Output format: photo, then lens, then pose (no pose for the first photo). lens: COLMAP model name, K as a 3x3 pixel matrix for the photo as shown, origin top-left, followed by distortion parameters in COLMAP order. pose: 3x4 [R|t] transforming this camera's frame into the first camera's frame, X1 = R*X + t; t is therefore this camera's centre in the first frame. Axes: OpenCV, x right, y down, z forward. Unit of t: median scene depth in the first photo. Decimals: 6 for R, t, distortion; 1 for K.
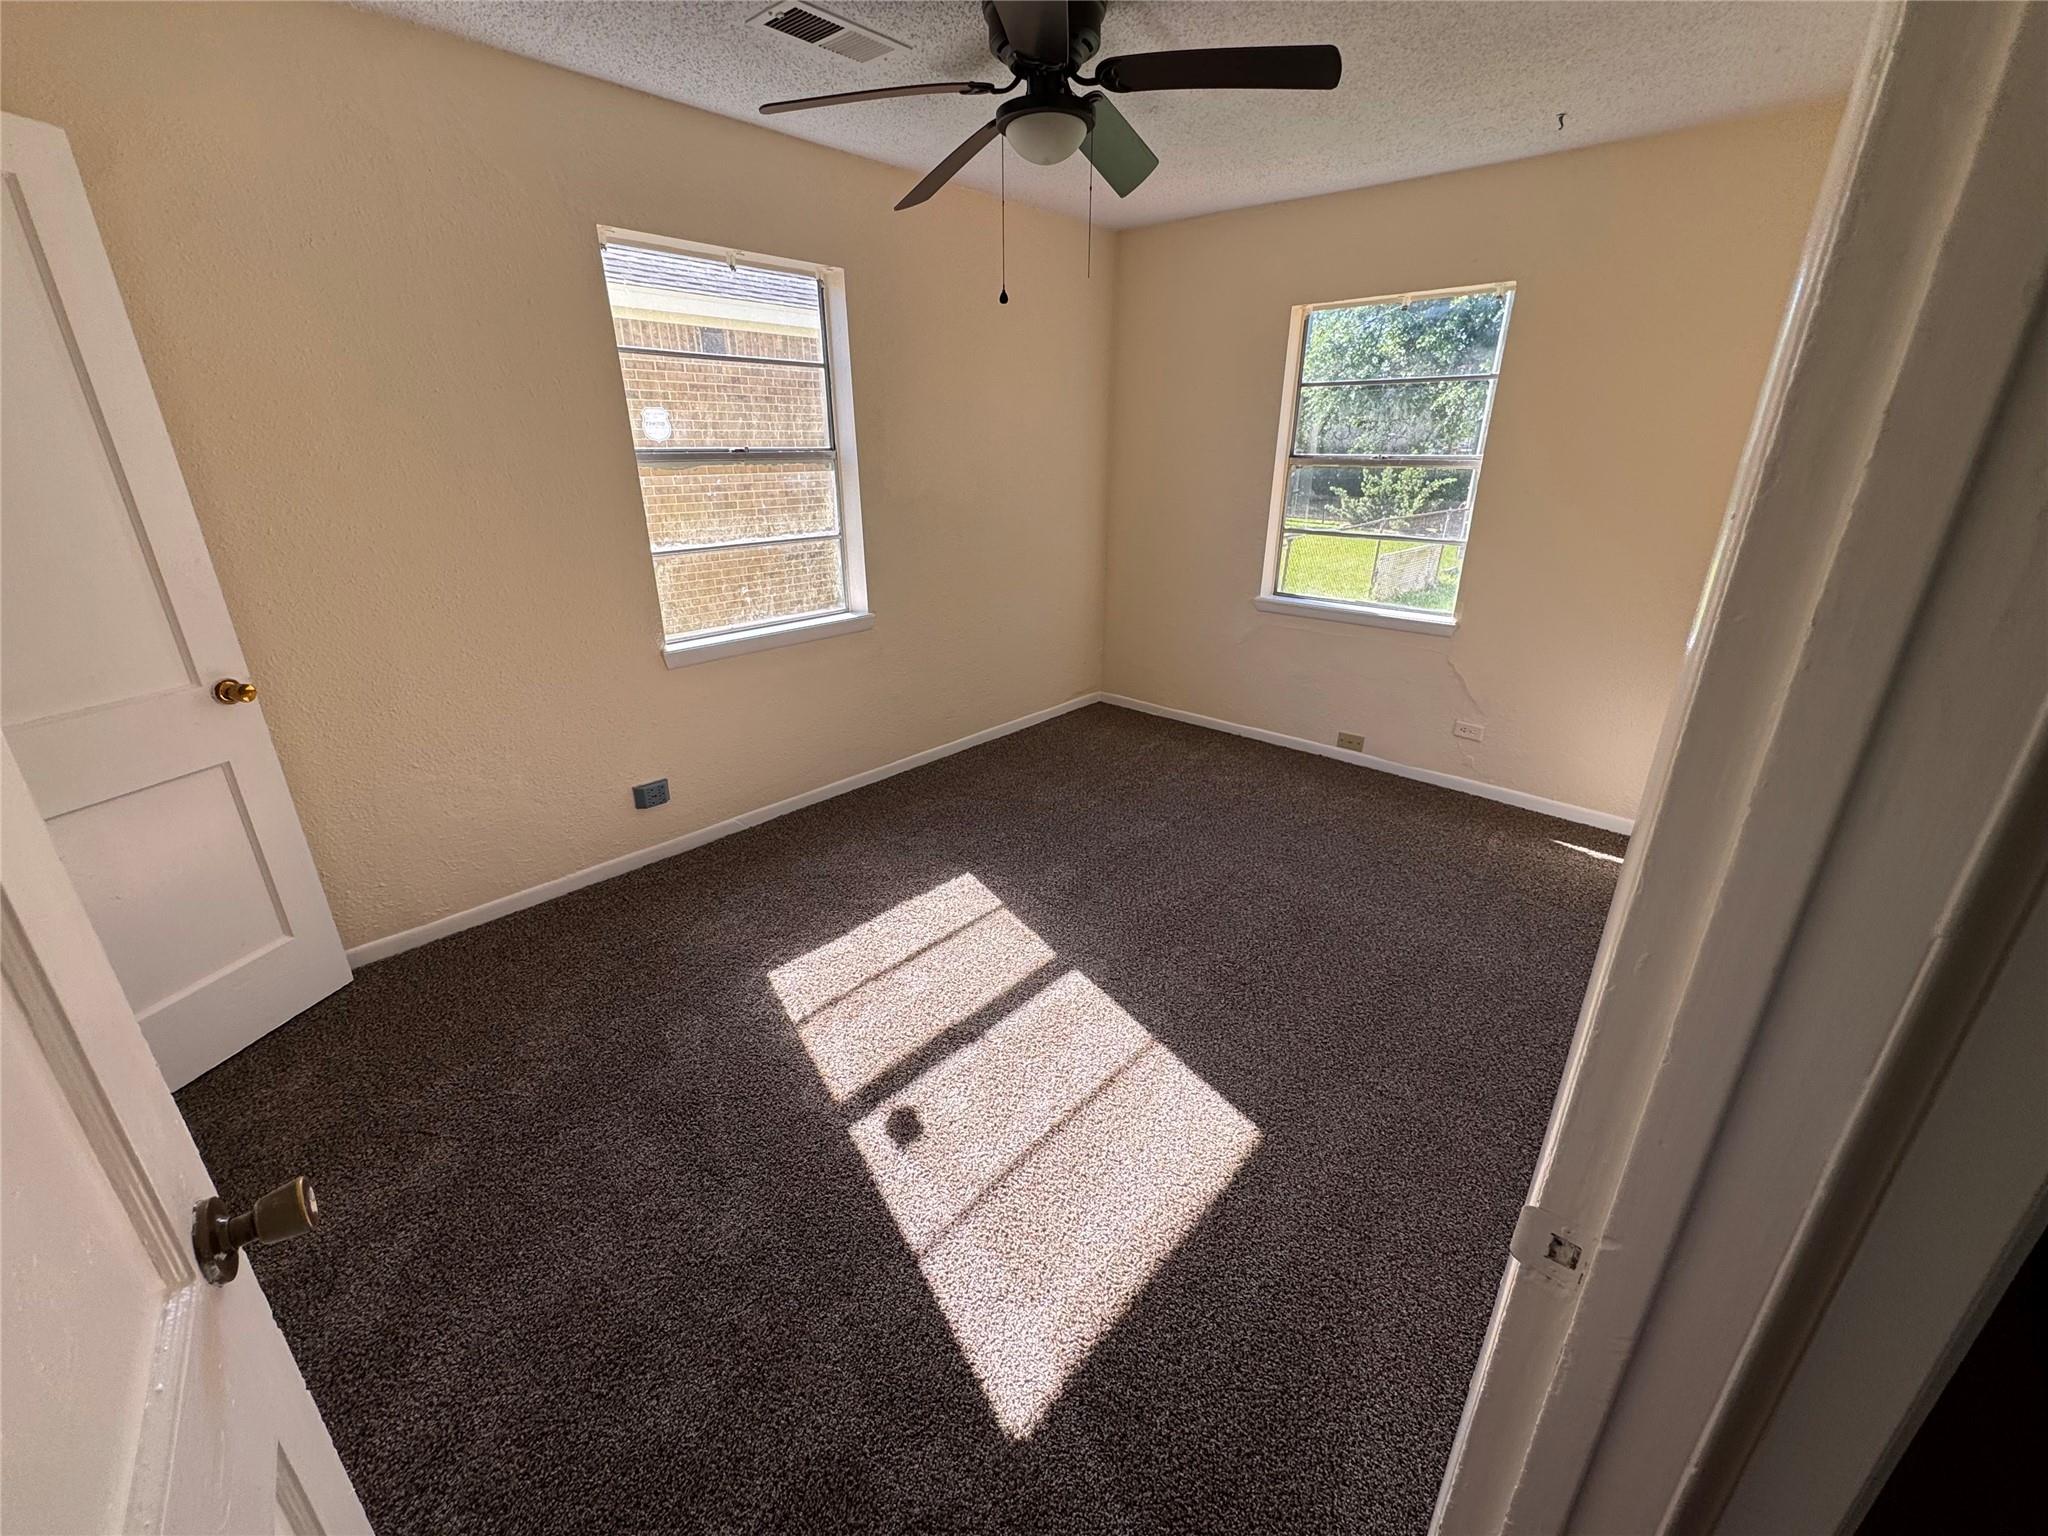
lens RADIAL K [[819.0, 0, 1027.1], [0, 819.0, 763.3], [0, 0, 1]] dist [-0.000300, 0.000006]
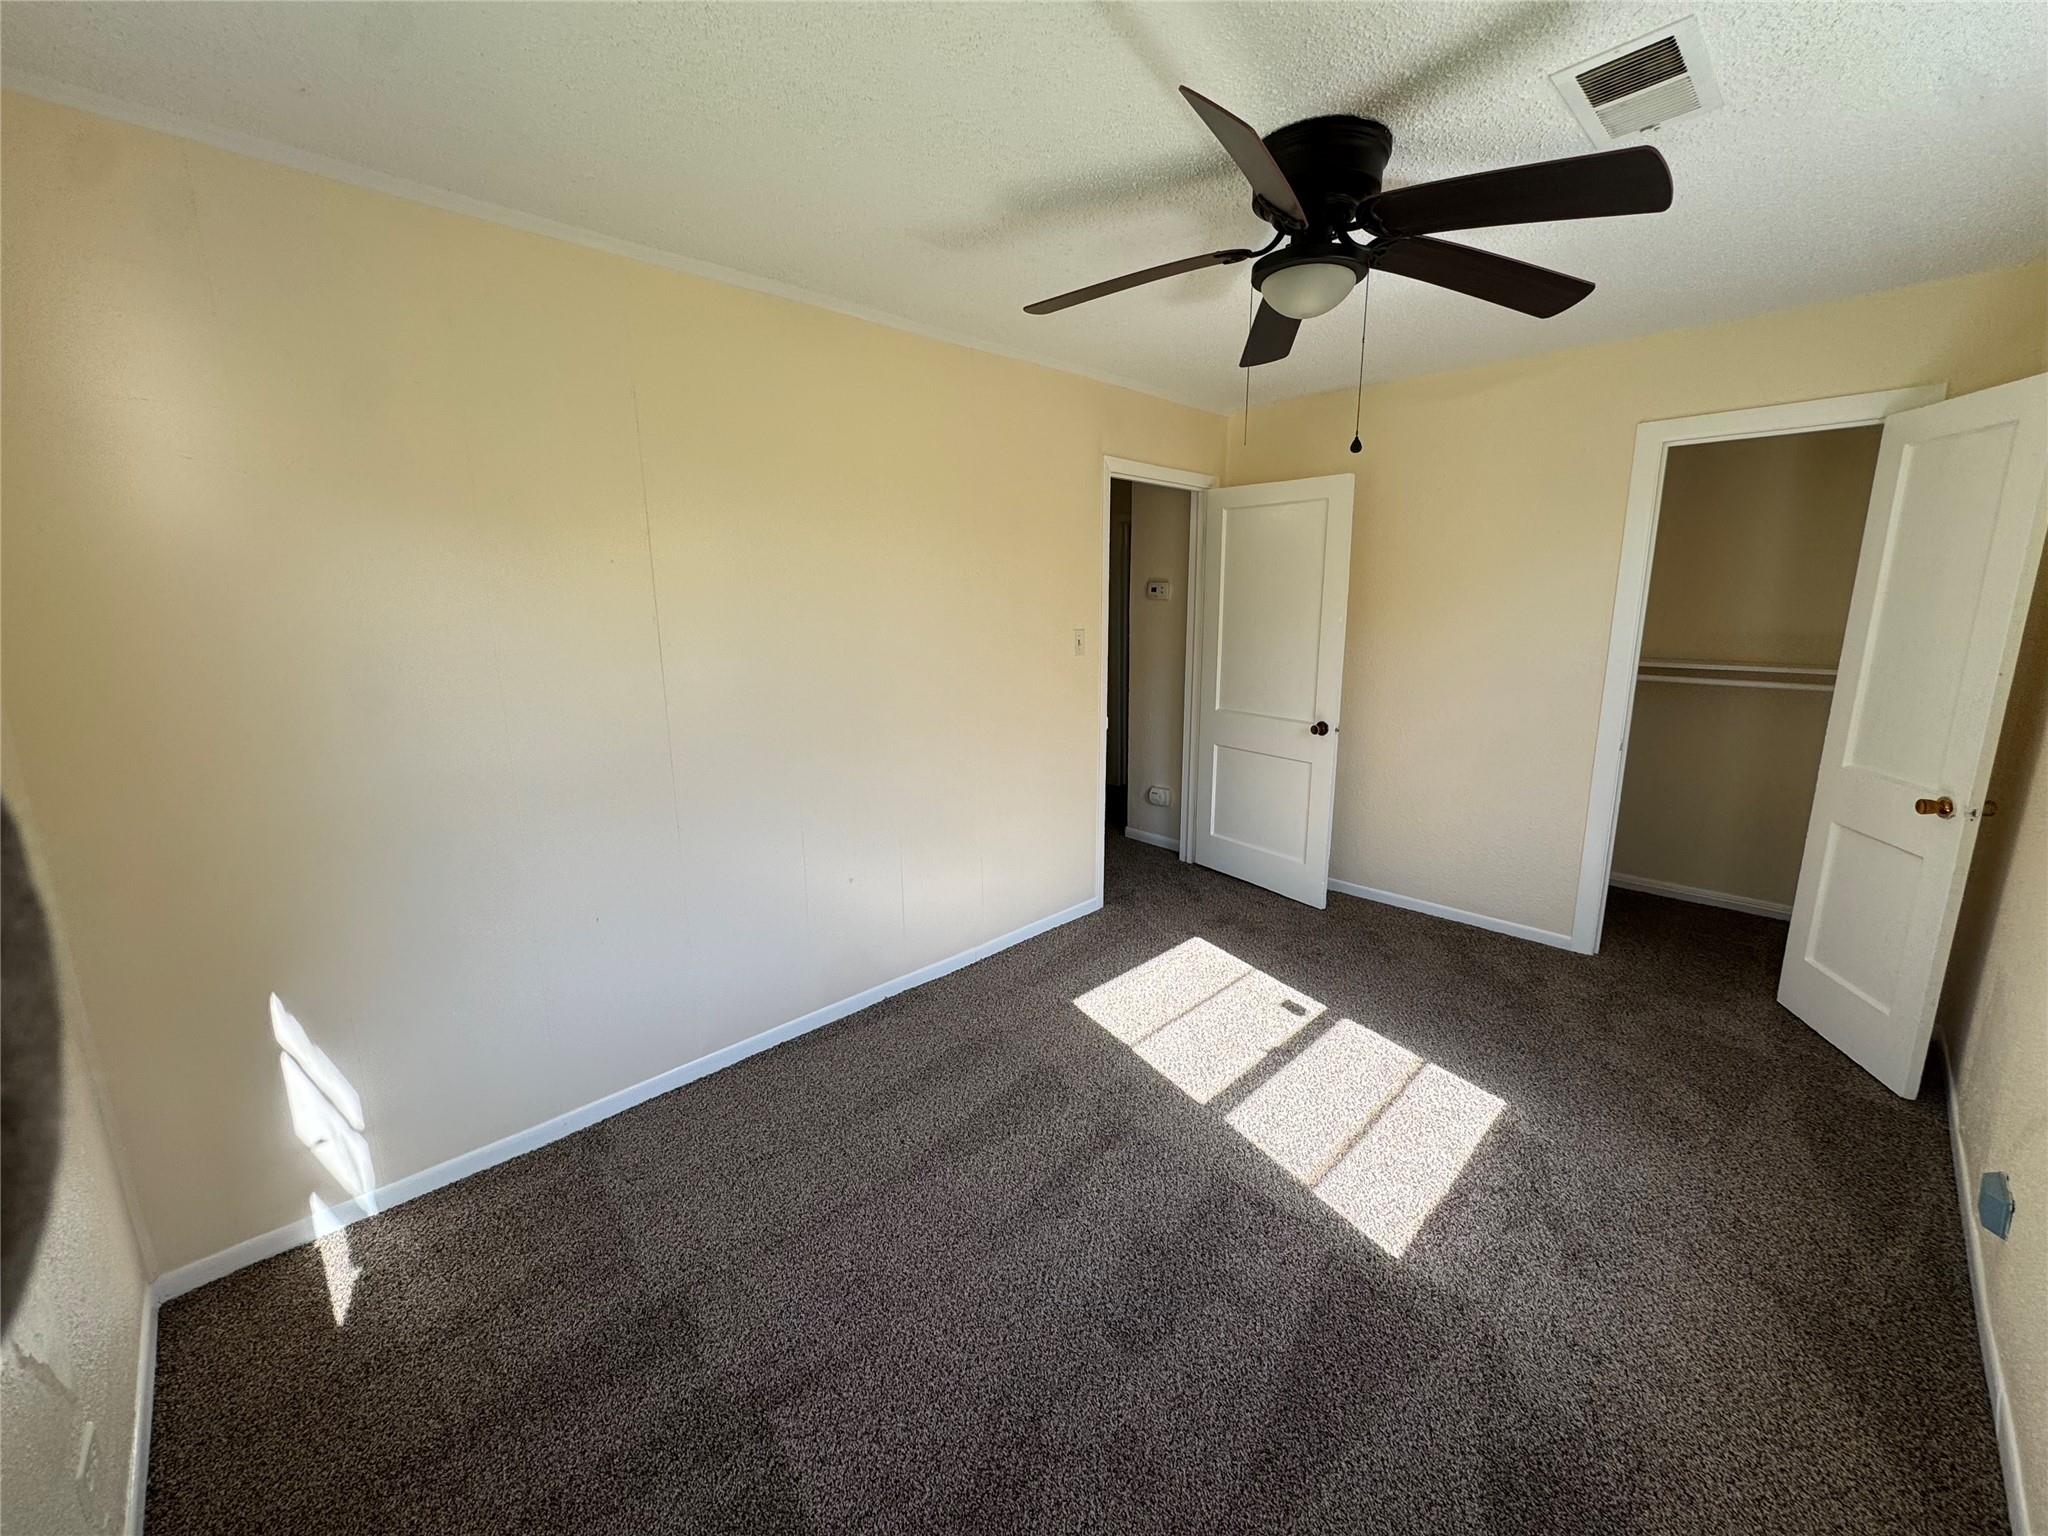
lens RADIAL K [[819.0, 0, 1027.1], [0, 819.0, 763.3], [0, 0, 1]] dist [-0.000300, 0.000006]
pose [[-0.997992, -0.011598, 0.062276, 0.220252], [0.023454, 0.845584, 0.533327, -0.660669], [-0.058845, 0.533716, -0.843614, 1.683211]]
